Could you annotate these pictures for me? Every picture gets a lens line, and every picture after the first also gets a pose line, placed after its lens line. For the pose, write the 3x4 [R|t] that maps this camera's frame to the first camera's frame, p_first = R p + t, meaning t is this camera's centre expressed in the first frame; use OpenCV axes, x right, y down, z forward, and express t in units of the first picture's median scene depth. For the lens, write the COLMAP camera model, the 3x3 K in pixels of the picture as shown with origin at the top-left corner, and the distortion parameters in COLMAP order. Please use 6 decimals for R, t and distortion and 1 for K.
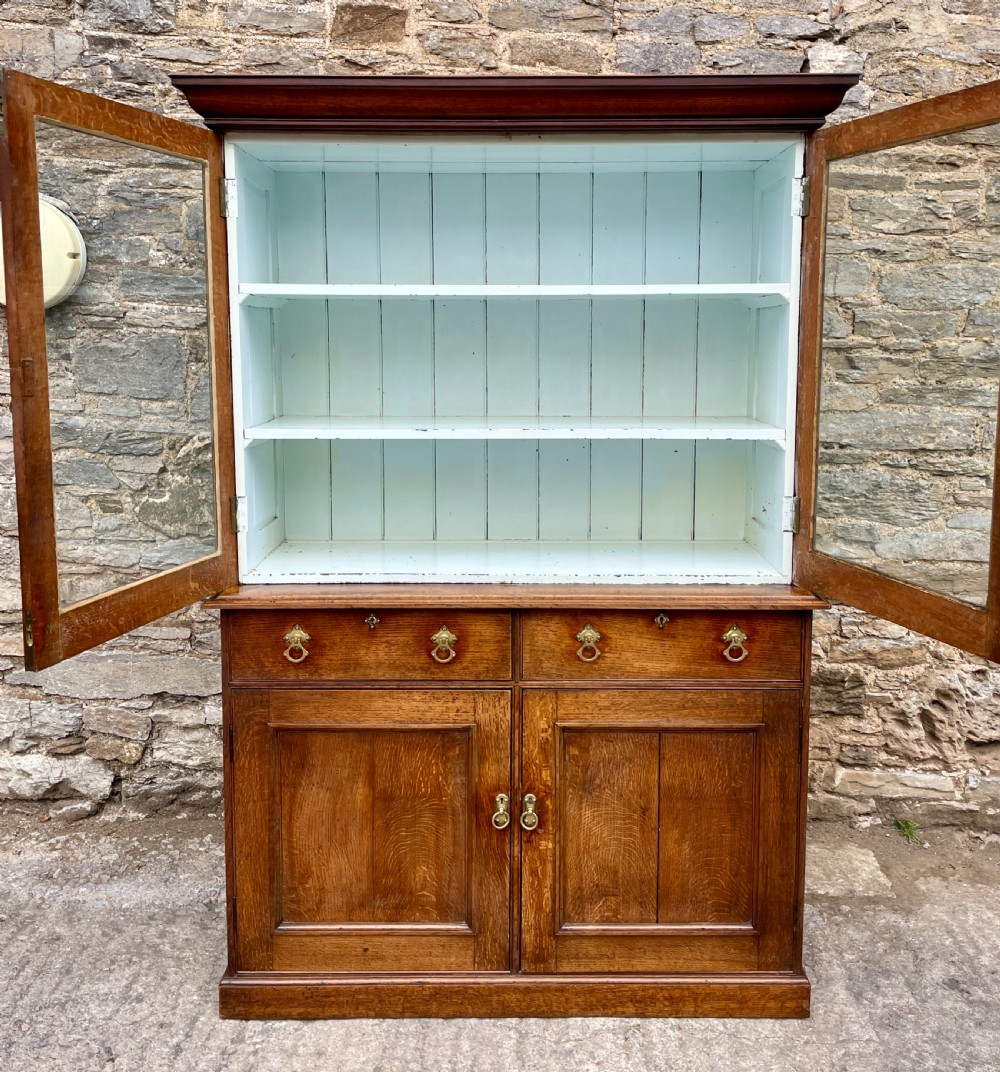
lens RADIAL K [[1020.5, 0, 507.3], [0, 1020.5, 435.8], [0, 0, 1]] dist [0.025342, 0.000000]
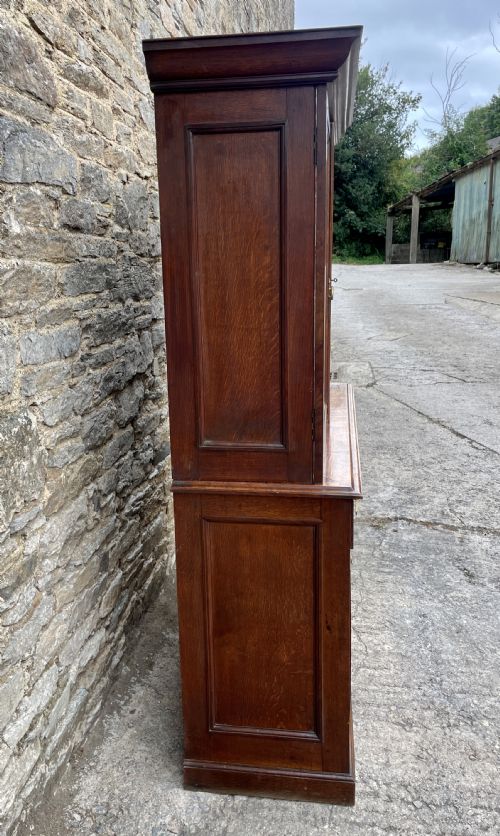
lens RADIAL K [[695.5, 0, 224.4], [0, 695.5, 389.0], [0, 0, 1]] dist [0.048808, -0.043294]
pose [[0.152929, -0.220972, 0.963215, -1.038775], [0.127829, 0.970915, 0.202443, -0.139559], [-0.979935, 0.092167, 0.176728, 0.958300]]
